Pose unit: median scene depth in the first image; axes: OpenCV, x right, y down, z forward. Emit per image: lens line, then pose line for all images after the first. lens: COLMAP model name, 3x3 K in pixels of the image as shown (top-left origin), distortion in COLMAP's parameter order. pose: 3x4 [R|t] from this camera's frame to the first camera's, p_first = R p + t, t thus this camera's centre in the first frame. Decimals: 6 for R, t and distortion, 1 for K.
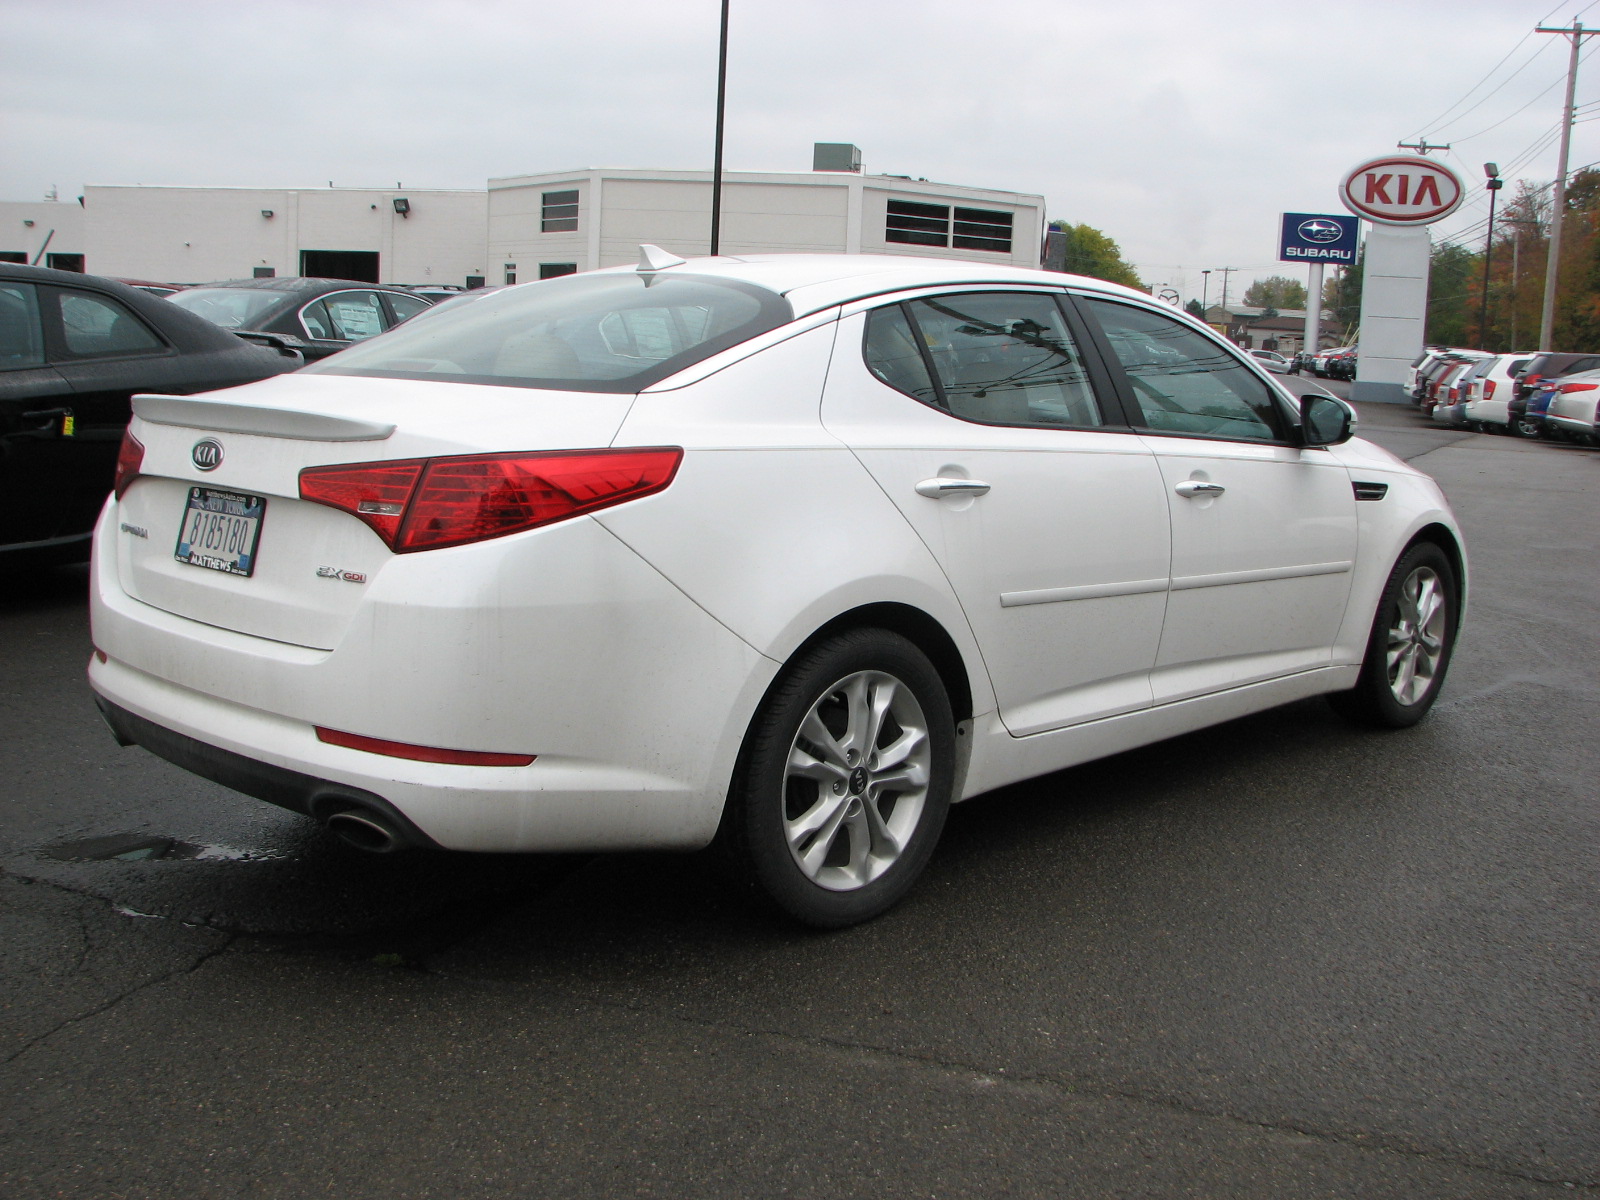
lens RADIAL K [[1689.6, 0, 800.0], [0, 1689.6, 600.0], [0, 0, 1]] dist [-0.225752, 0.305783]
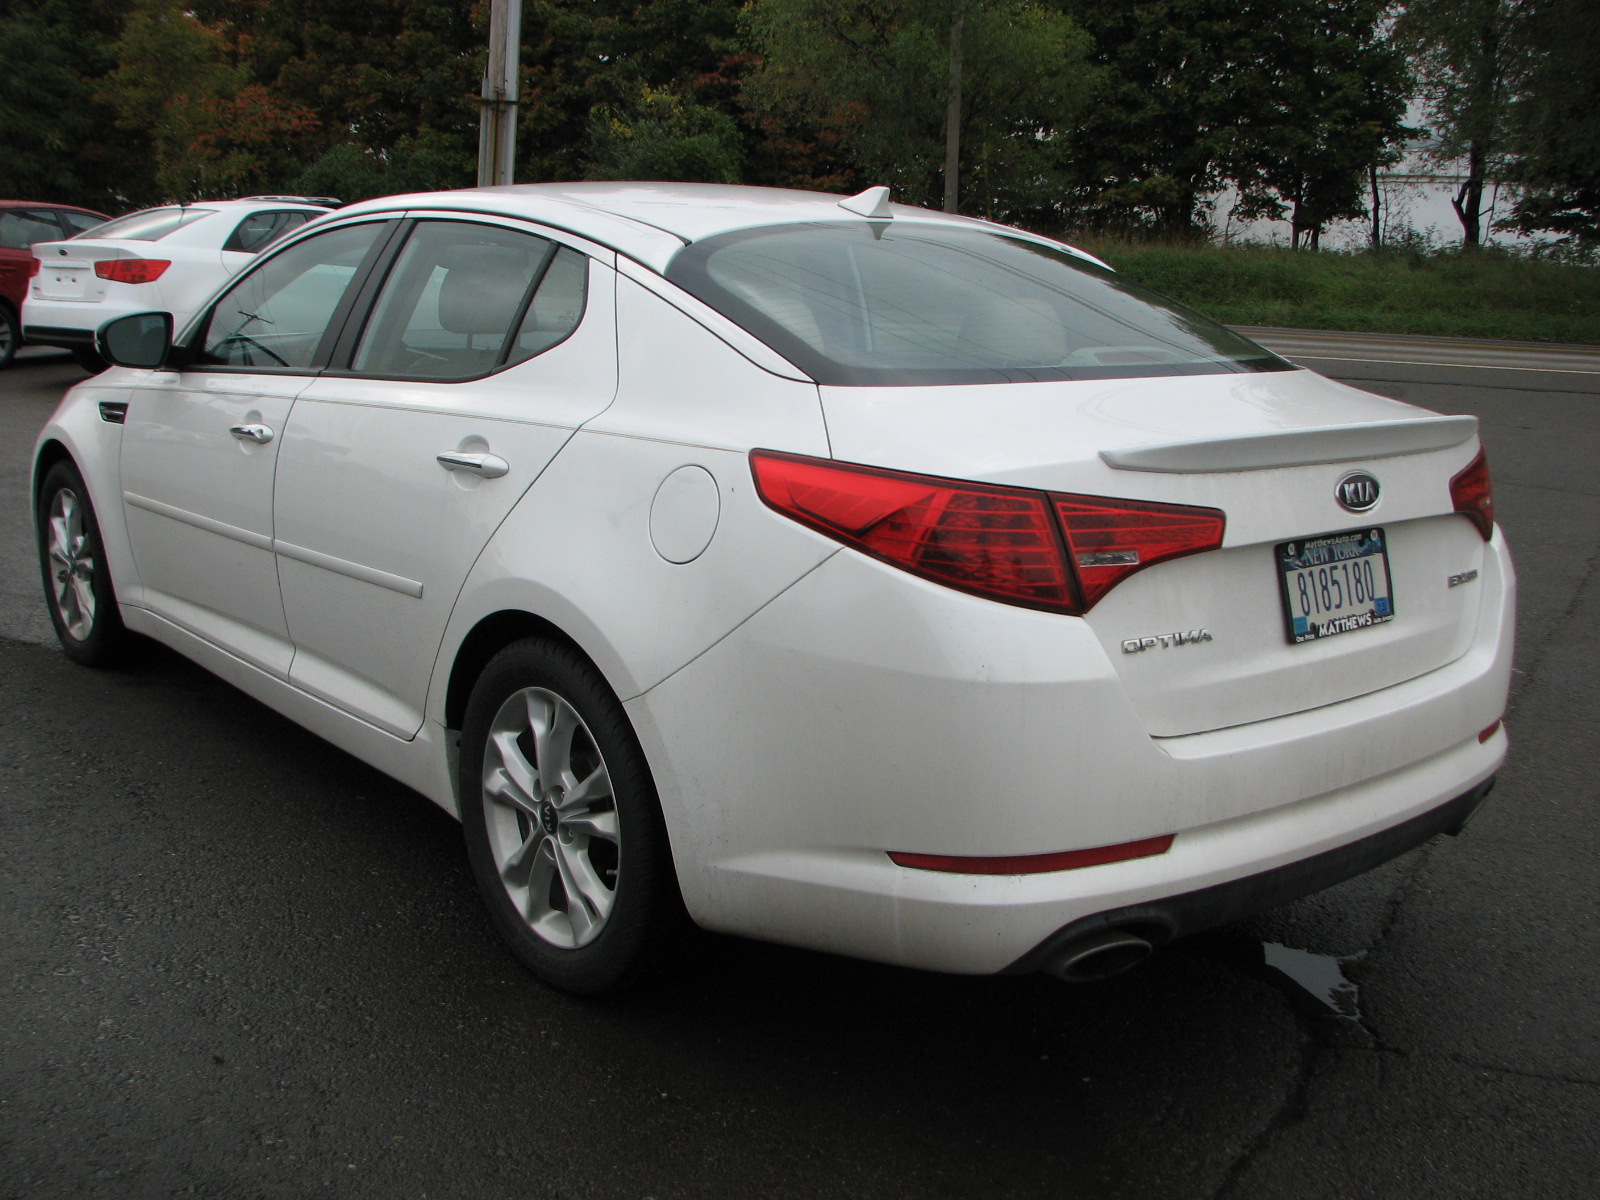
lens RADIAL K [[1689.6, 0, 800.0], [0, 1689.6, 600.0], [0, 0, 1]] dist [-0.225752, 0.305783]
pose [[0.144481, -0.236865, 0.960740, -1.181540], [0.130230, 0.967033, 0.218831, -0.248301], [-0.980900, 0.093501, 0.170565, 1.134040]]
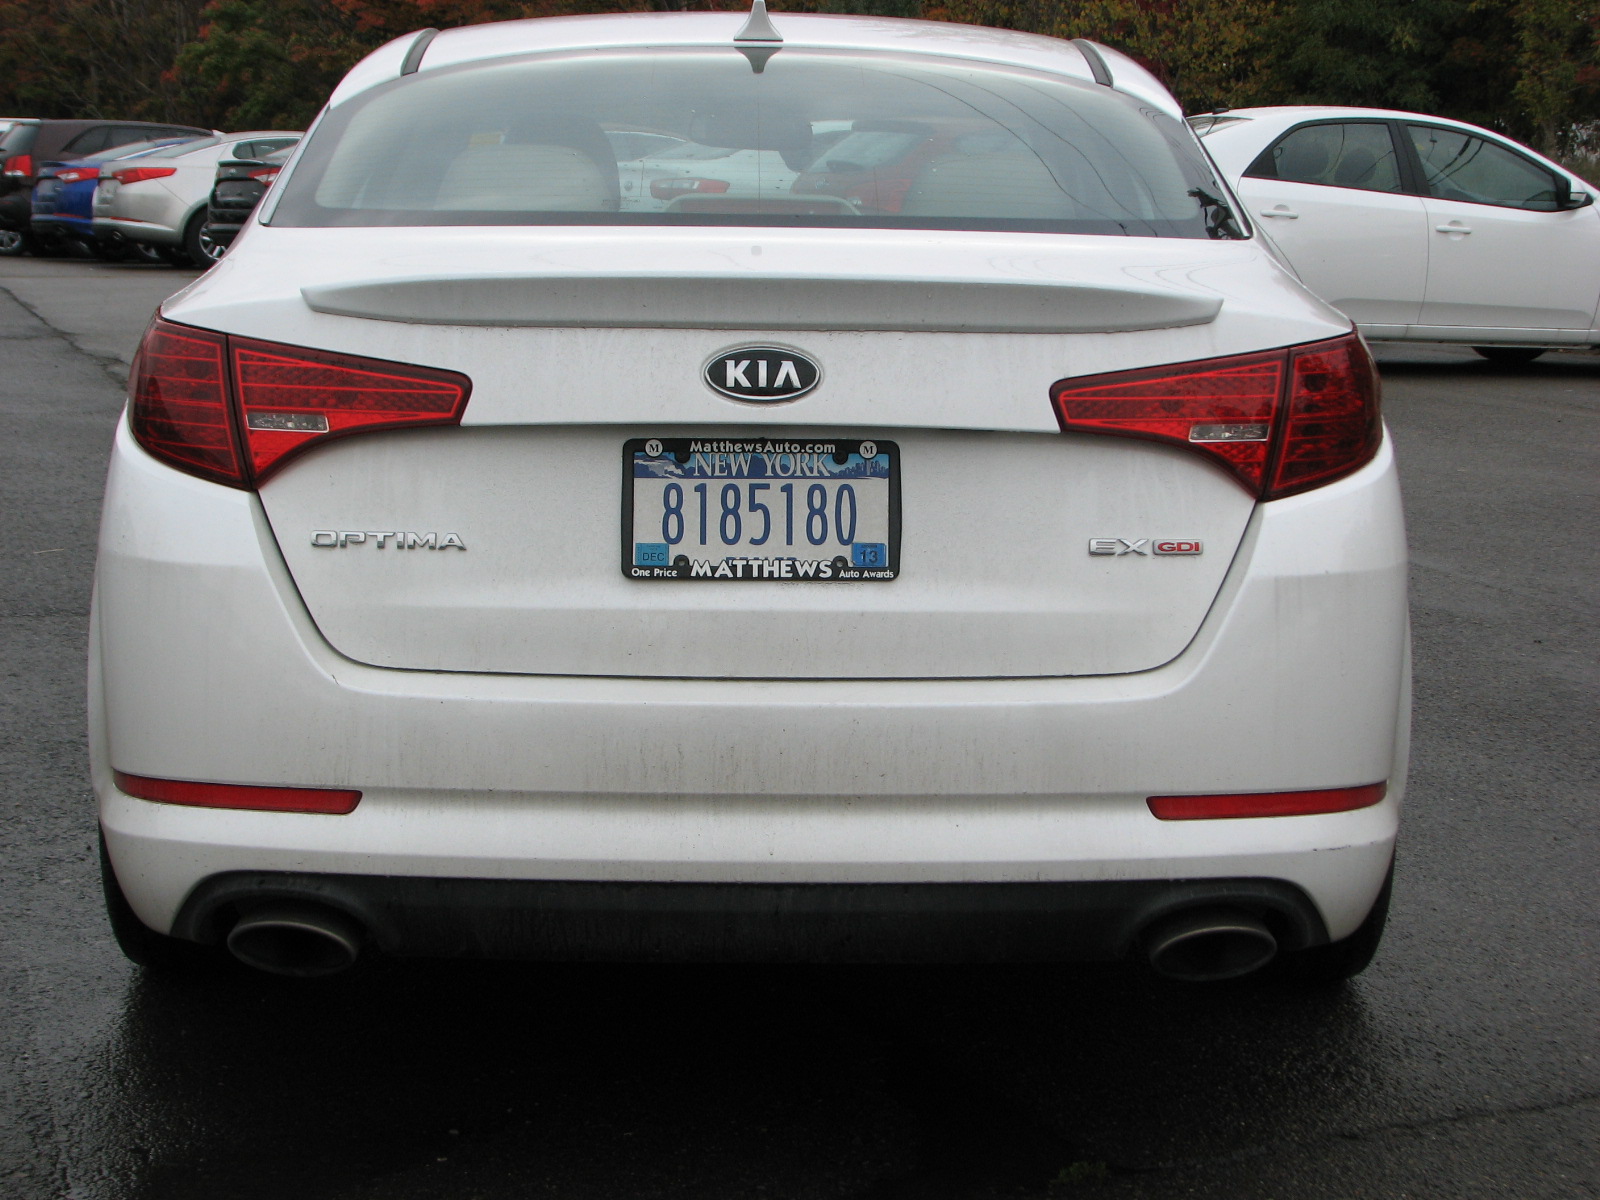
lens RADIAL K [[2685.7, 0, 800.0], [0, 2685.7, 600.0], [0, 0, 1]] dist [-0.002010, 0.083696]
pose [[0.719722, -0.132235, 0.681553, -0.974431], [0.114385, 0.990863, 0.071456, -0.075989], [-0.684774, 0.026531, 0.728272, 0.337682]]
